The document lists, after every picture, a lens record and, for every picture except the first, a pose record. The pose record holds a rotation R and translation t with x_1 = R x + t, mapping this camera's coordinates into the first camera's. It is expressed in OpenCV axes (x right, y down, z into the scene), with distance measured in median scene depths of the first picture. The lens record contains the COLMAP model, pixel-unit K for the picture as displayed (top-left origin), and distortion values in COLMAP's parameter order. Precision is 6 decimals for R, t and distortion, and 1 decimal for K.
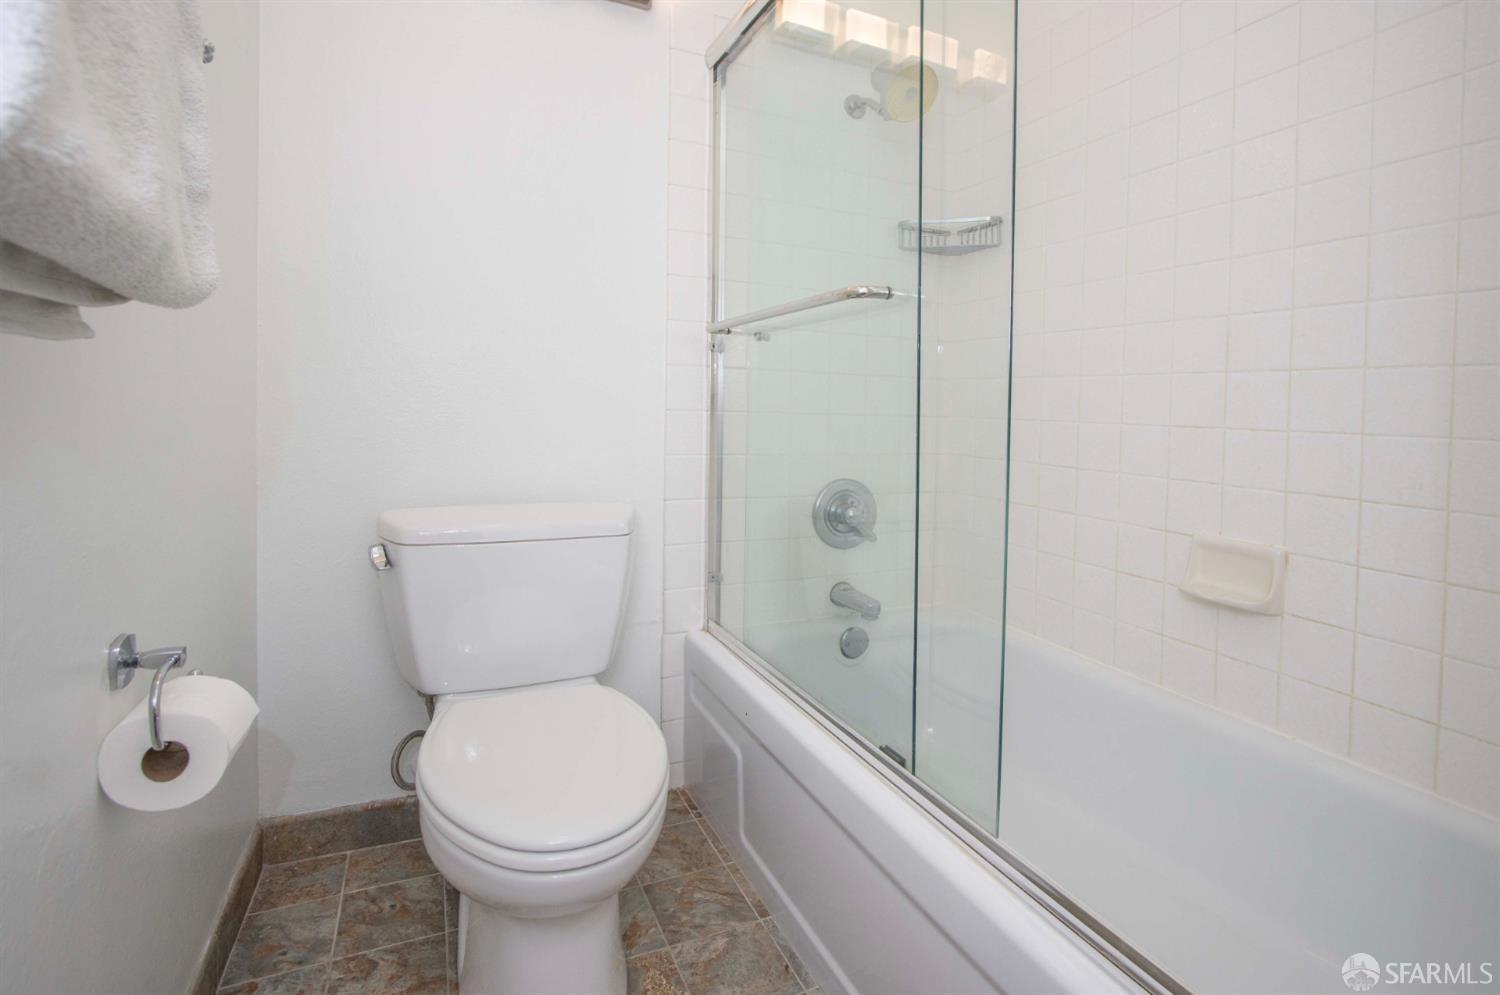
lens RADIAL K [[709.9, 0, 785.4], [0, 709.9, 431.1], [0, 0, 1]] dist [-0.003719, -0.000288]
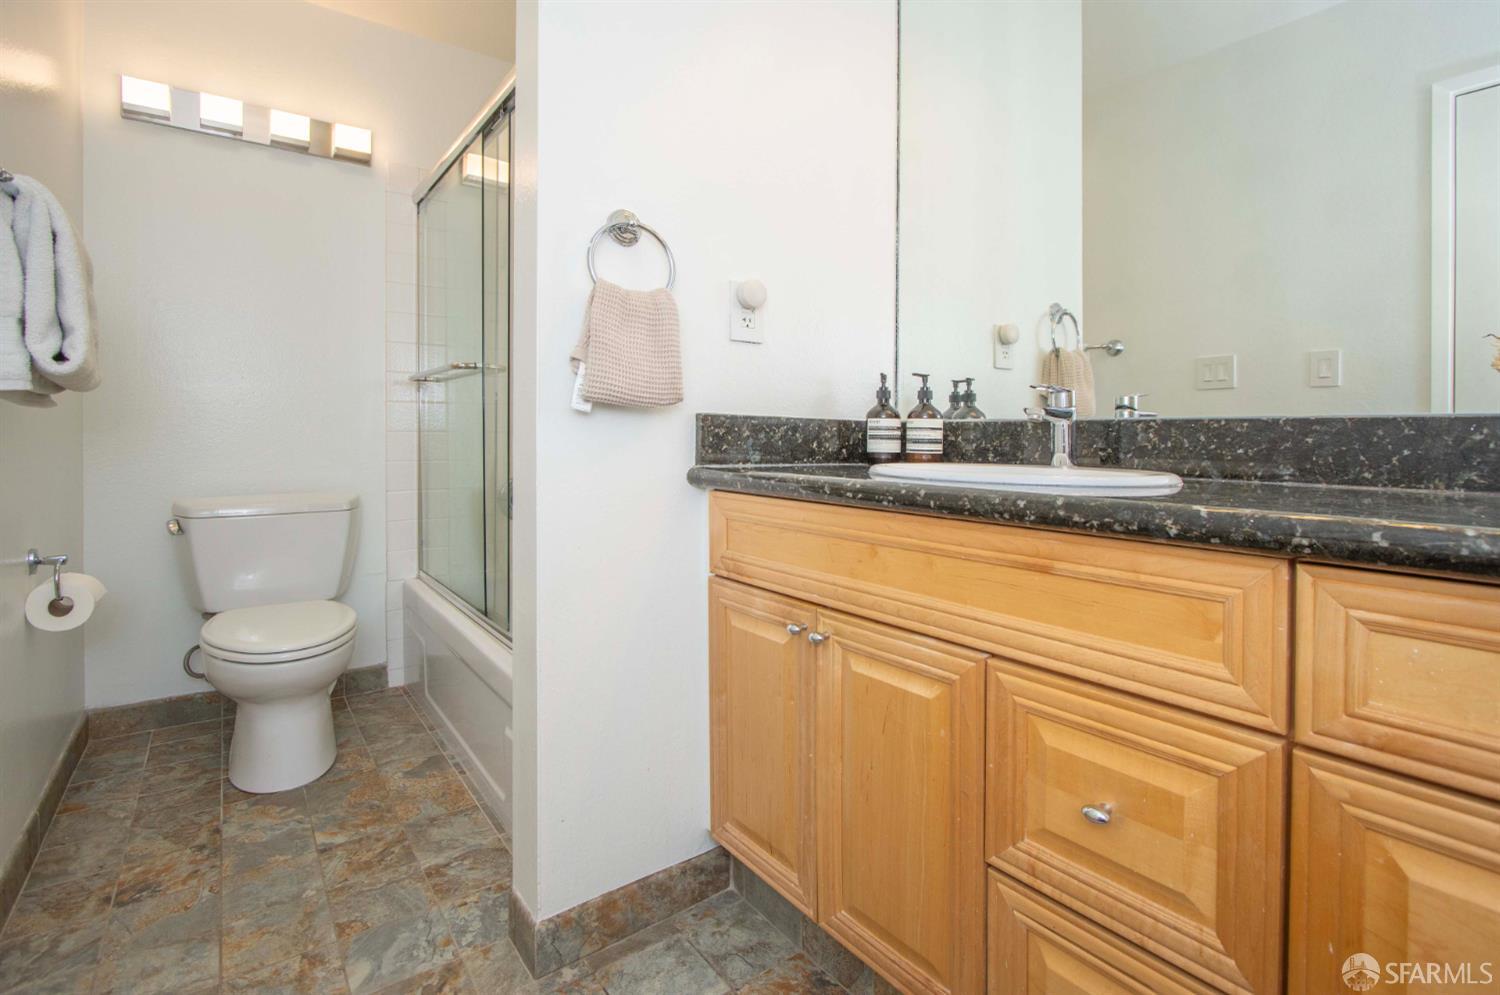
lens RADIAL K [[723.6, 0, 755.3], [0, 723.6, 434.1], [0, 0, 1]] dist [-0.000588, -0.000809]
pose [[0.985943, -0.021874, 0.165642, 0.452246], [0.025834, 0.999429, -0.021789, 0.038510], [-0.165071, 0.025762, 0.985945, -0.827892]]
